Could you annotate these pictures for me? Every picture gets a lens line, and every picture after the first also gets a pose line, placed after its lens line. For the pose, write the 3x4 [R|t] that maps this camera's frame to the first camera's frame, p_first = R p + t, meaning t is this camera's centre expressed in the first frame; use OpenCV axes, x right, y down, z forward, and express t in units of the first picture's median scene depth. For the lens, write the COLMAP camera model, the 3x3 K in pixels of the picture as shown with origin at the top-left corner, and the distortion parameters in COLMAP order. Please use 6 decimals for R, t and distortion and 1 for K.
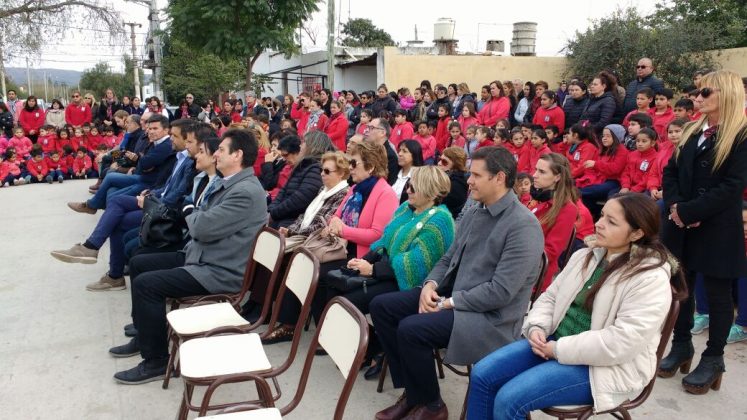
lens RADIAL K [[575.2, 0, 375.8], [0, 575.2, 209.3], [0, 0, 1]] dist [0.072206, -0.132608]
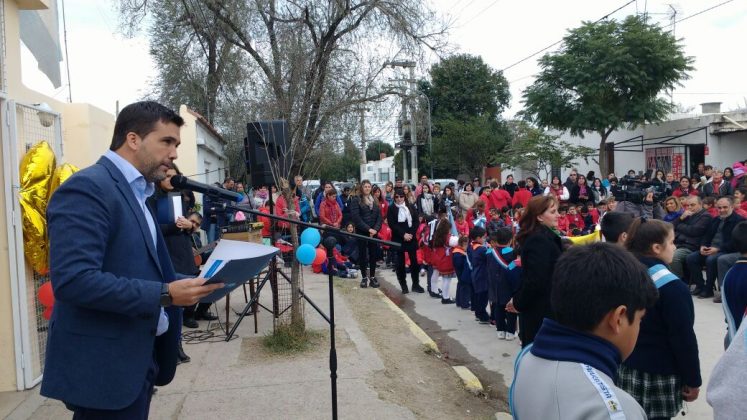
lens RADIAL K [[575.2, 0, 375.9], [0, 575.2, 217.3], [0, 0, 1]] dist [0.072206, -0.132608]
pose [[0.965290, -0.020366, -0.260384, -0.352496], [-0.007027, 0.994569, -0.103842, -0.013387], [0.261085, 0.102068, 0.959905, -0.026817]]
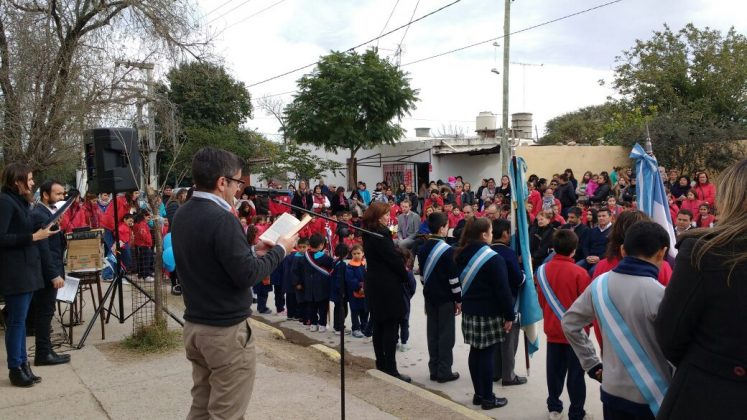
lens RADIAL K [[575.2, 0, 379.1], [0, 575.2, 213.2], [0, 0, 1]] dist [0.072206, -0.132608]
pose [[0.978122, -0.032000, 0.205557, -0.418538], [0.056625, 0.991744, -0.115055, -0.005909], [-0.200178, 0.124177, 0.971858, -0.083816]]
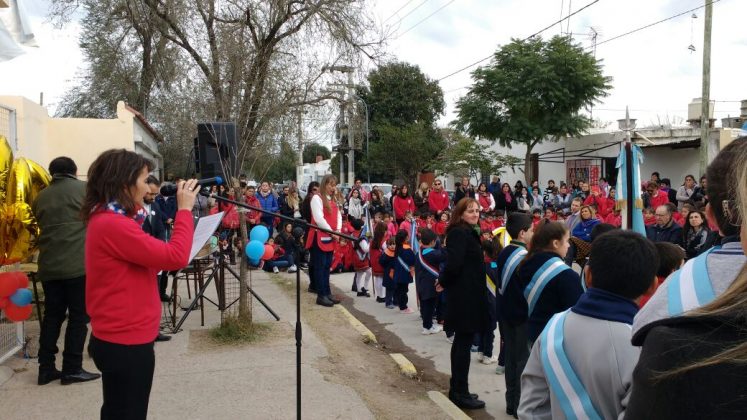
lens RADIAL K [[575.2, 0, 378.0], [0, 575.2, 215.2], [0, 0, 1]] dist [0.072206, -0.132608]
pose [[0.989380, -0.003004, -0.145323, -0.352294], [-0.013819, 0.993314, -0.114618, -0.008782], [0.144695, 0.115409, 0.982723, -0.052148]]
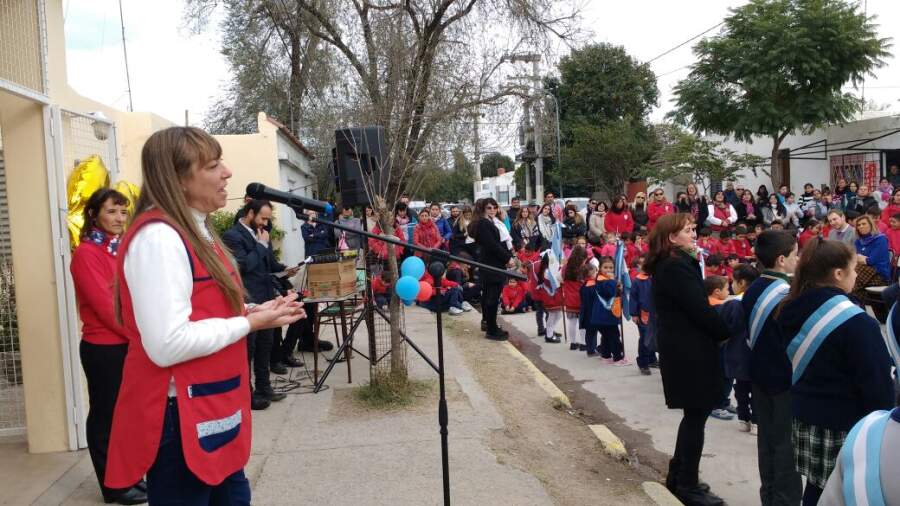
lens RADIAL K [[693.0, 0, 452.7], [0, 693.0, 260.2], [0, 0, 1]] dist [0.072206, -0.132608]
pose [[0.948296, -0.022291, -0.316603, -0.353210], [-0.004187, 0.996565, -0.082704, -0.012646], [0.317360, 0.079754, 0.944946, -0.022958]]
